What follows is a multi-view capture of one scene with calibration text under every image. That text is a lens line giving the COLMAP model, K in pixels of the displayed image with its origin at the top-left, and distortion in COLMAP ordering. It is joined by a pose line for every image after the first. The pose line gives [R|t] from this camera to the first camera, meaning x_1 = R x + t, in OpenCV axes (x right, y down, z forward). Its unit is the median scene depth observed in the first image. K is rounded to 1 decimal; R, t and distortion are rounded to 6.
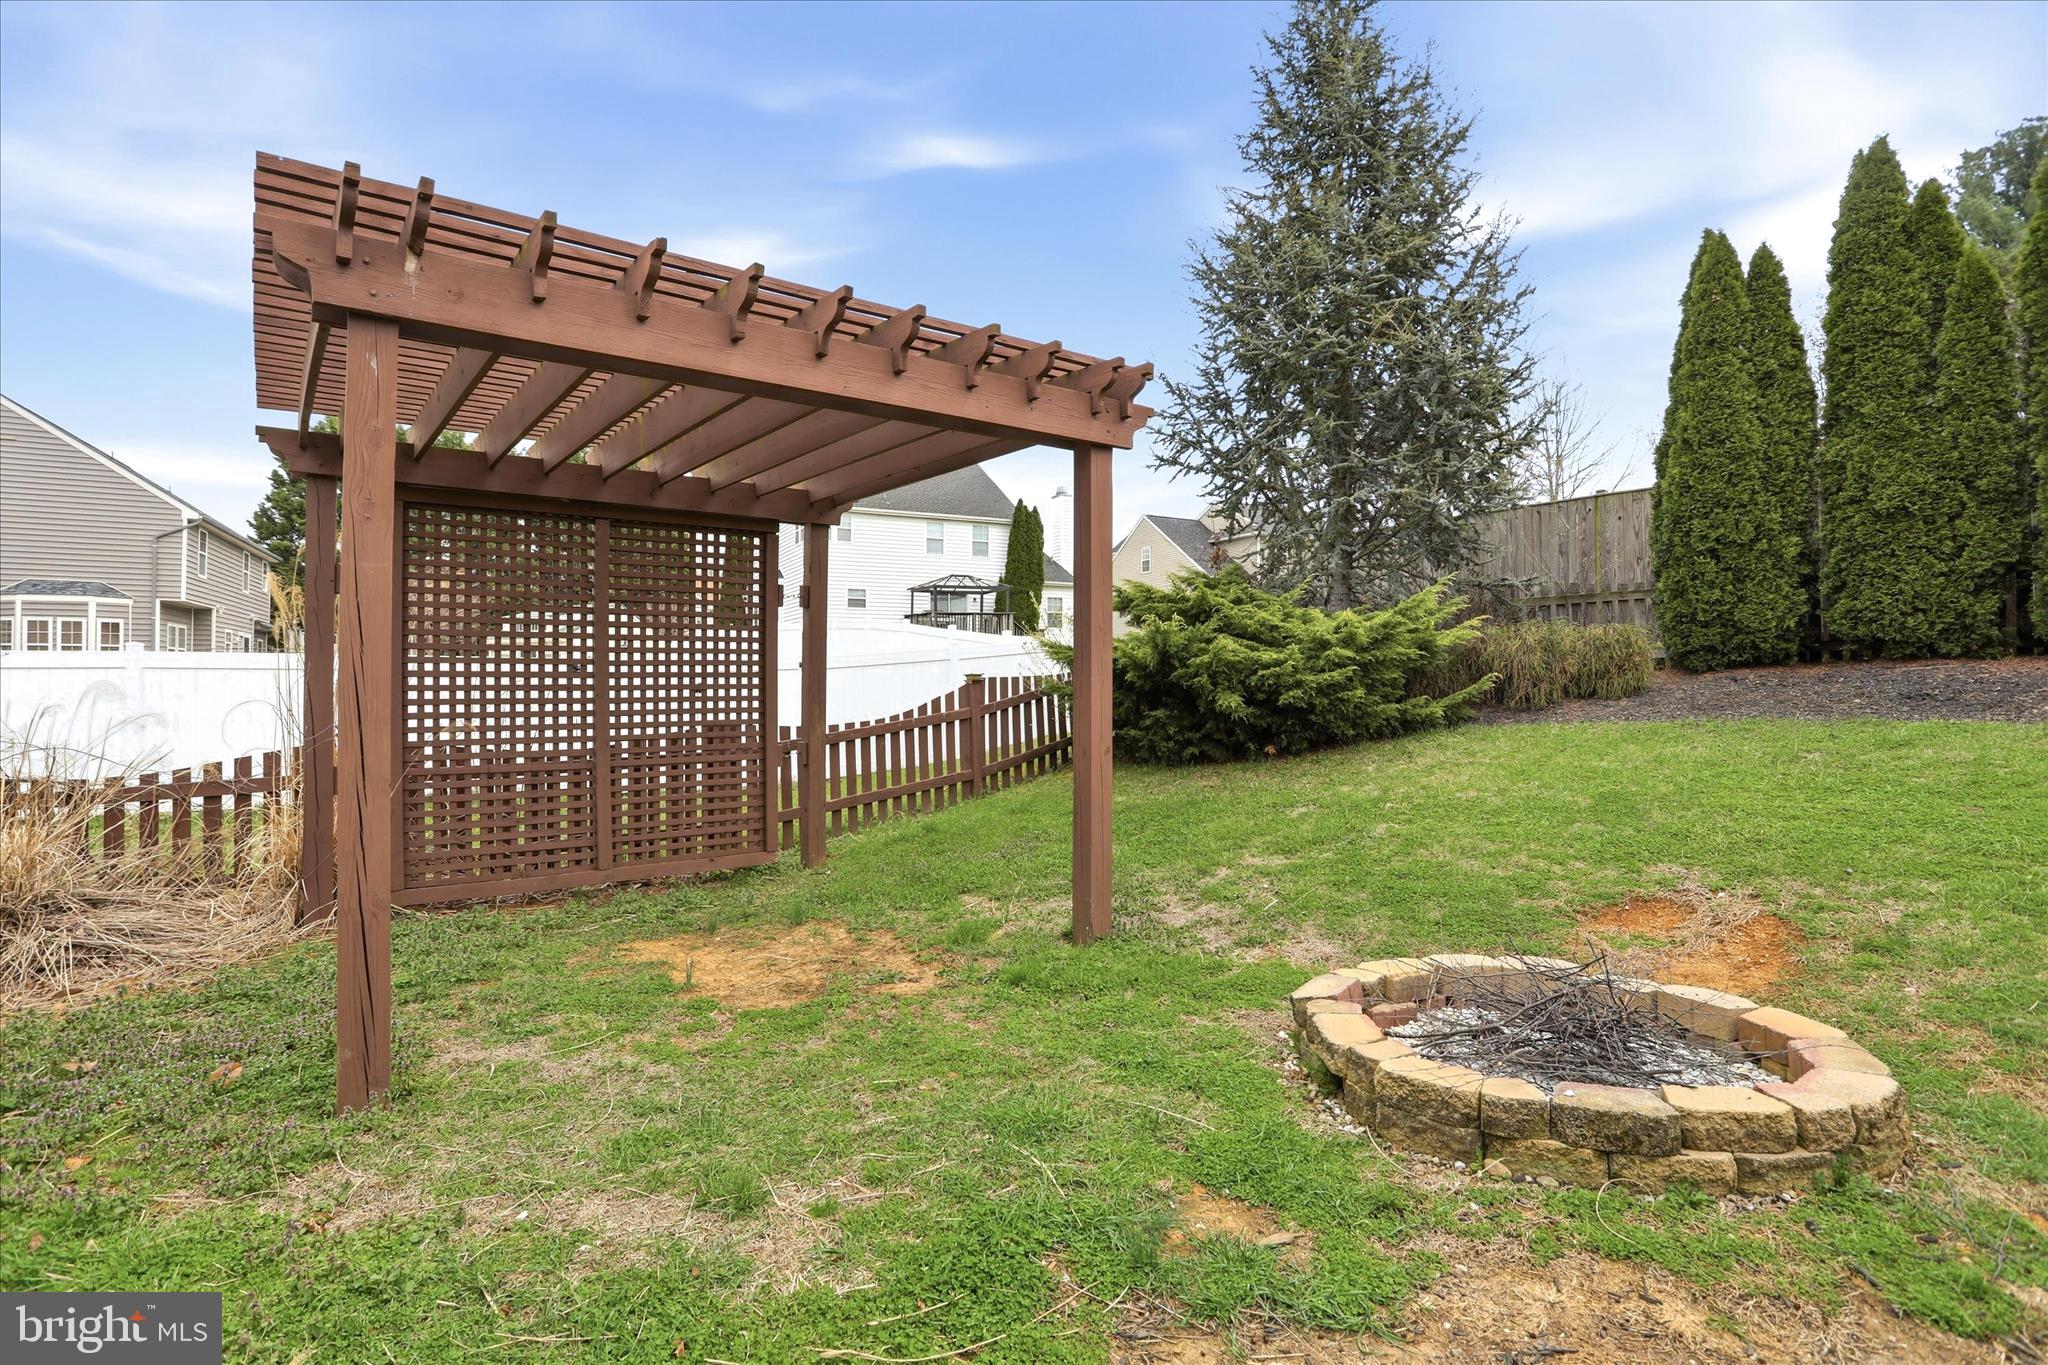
lens RADIAL K [[1015.1, 0, 1030.0], [0, 1015.1, 692.5], [0, 0, 1]] dist [-0.068069, 0.023921]
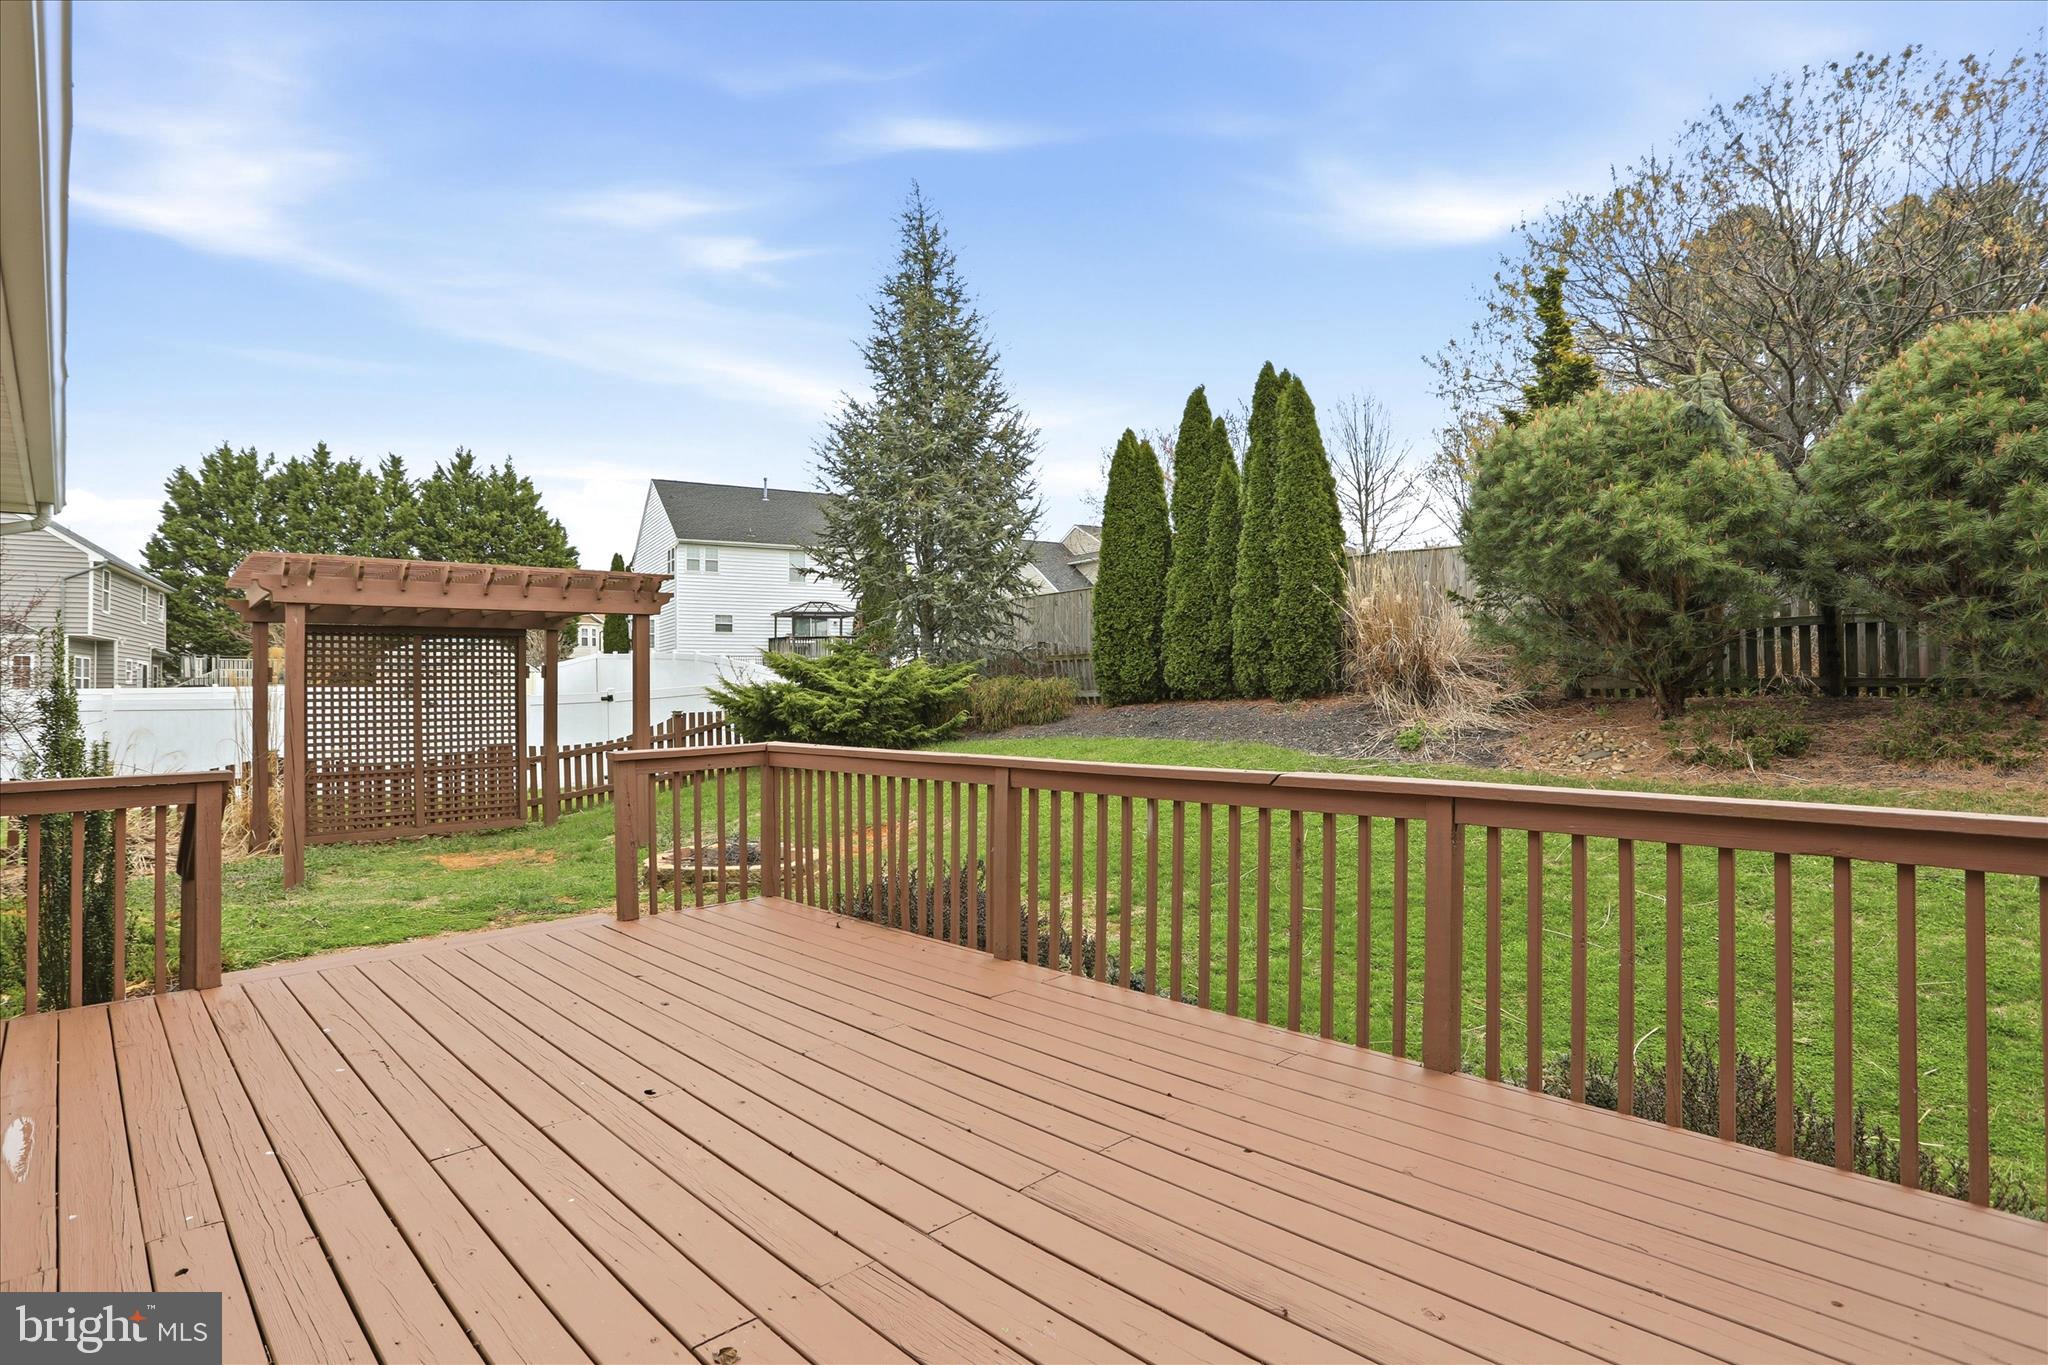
lens RADIAL K [[1015.1, 0, 1017.9], [0, 1015.1, 691.7], [0, 0, 1]] dist [-0.068069, 0.023921]
pose [[0.997463, -0.009938, 0.070493, 0.442595], [0.010617, 0.999901, -0.009271, -0.034462], [-0.070394, 0.009996, 0.997469, -0.726364]]
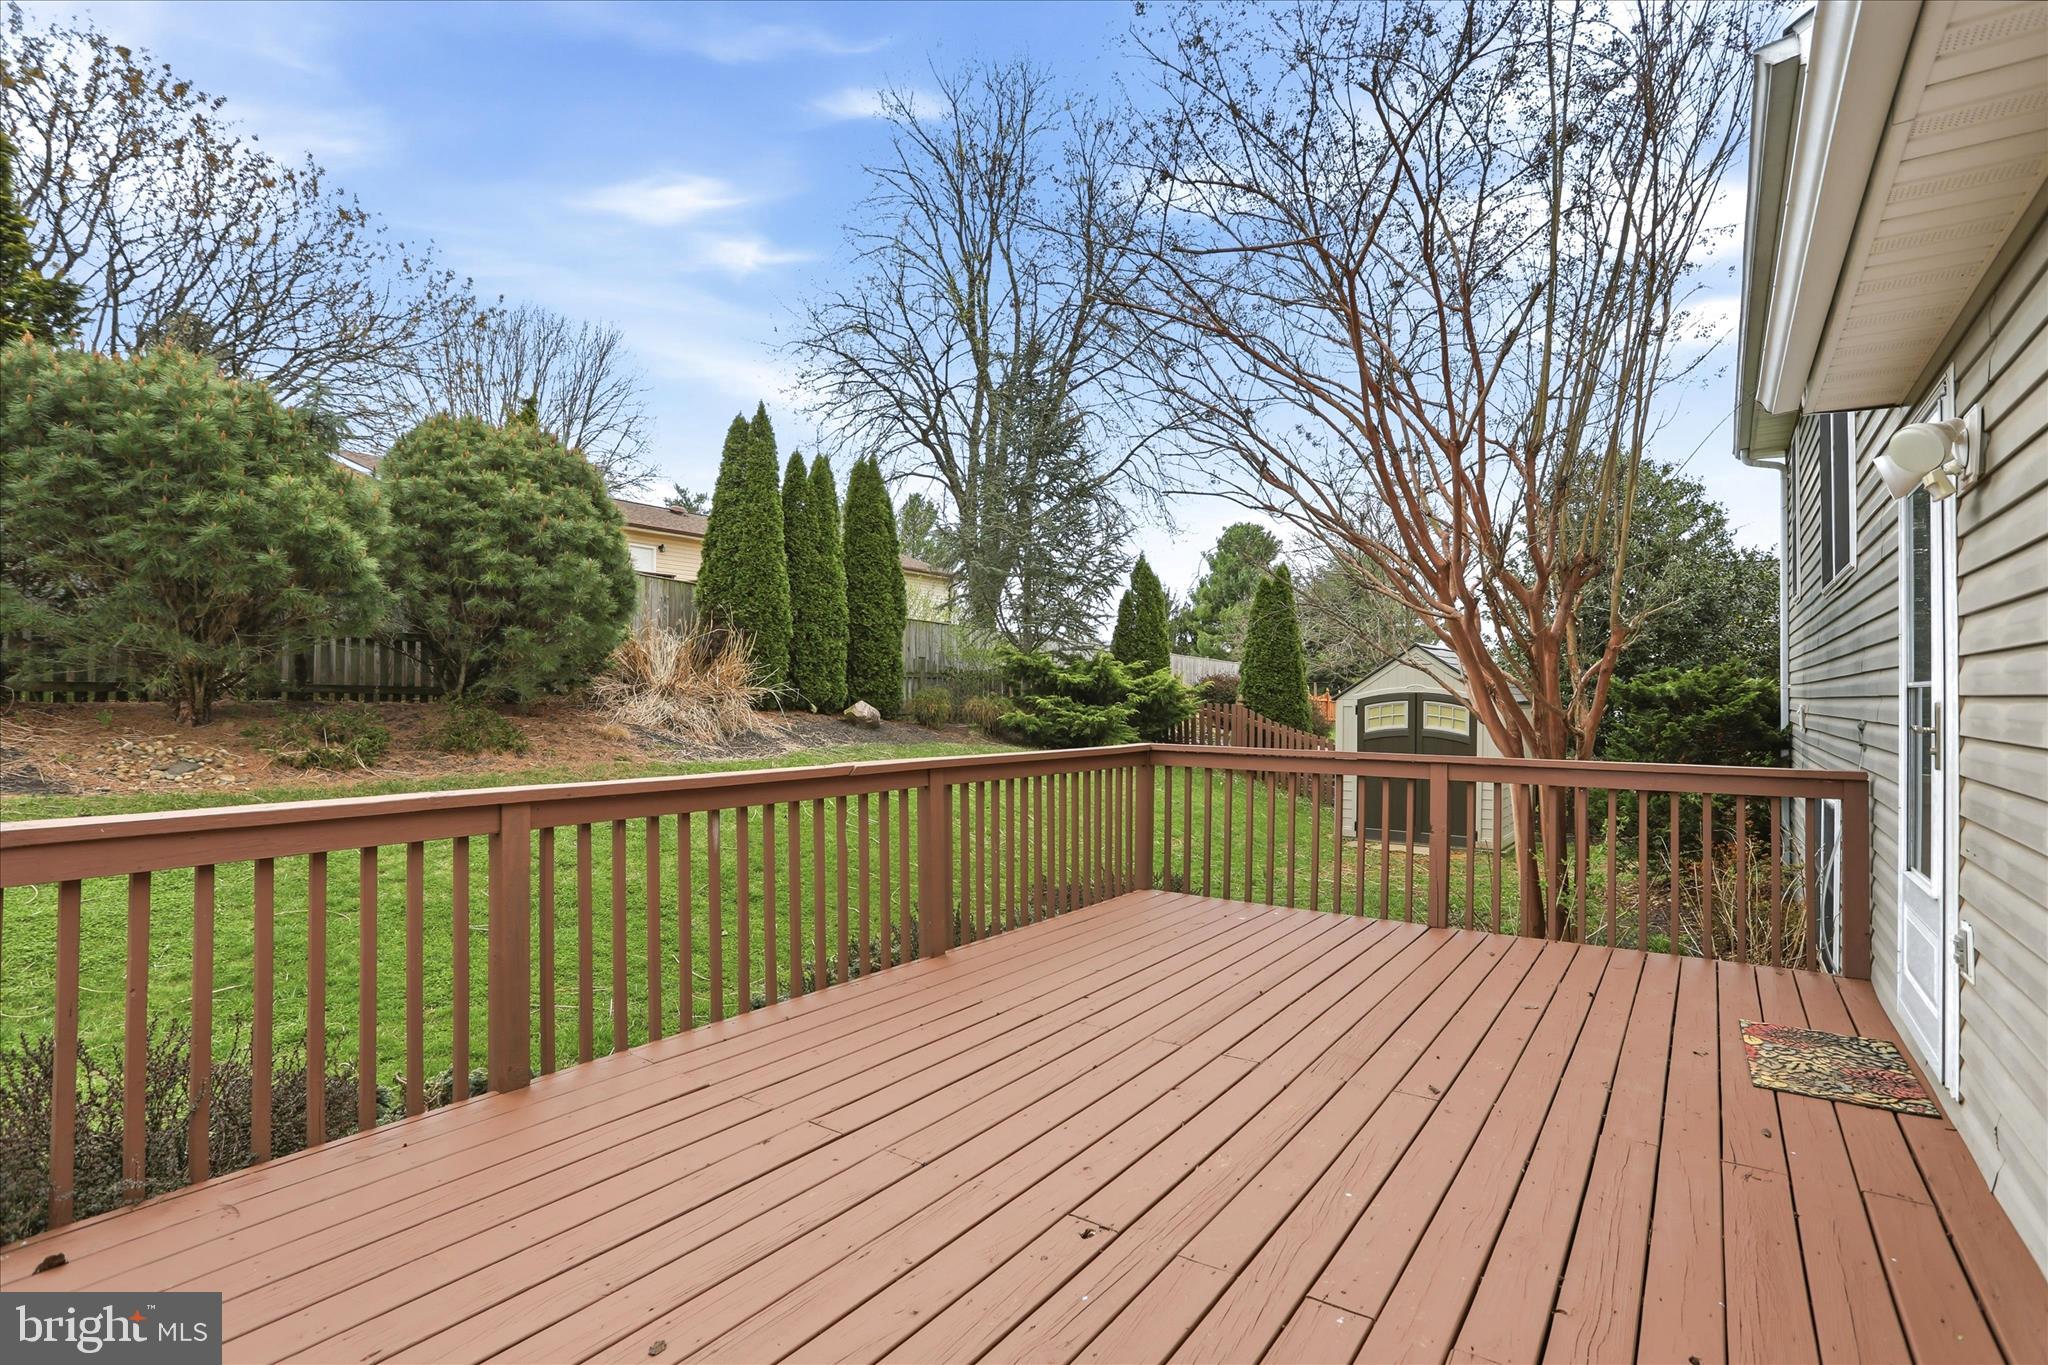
lens RADIAL K [[1015.1, 0, 1022.8], [0, 1015.1, 689.9], [0, 0, 1]] dist [-0.068069, 0.023921]
pose [[-0.254504, 0.001347, 0.967071, -1.054872], [0.002548, 0.999996, -0.000722, -0.052838], [-0.967068, 0.002281, -0.254506, 1.155716]]
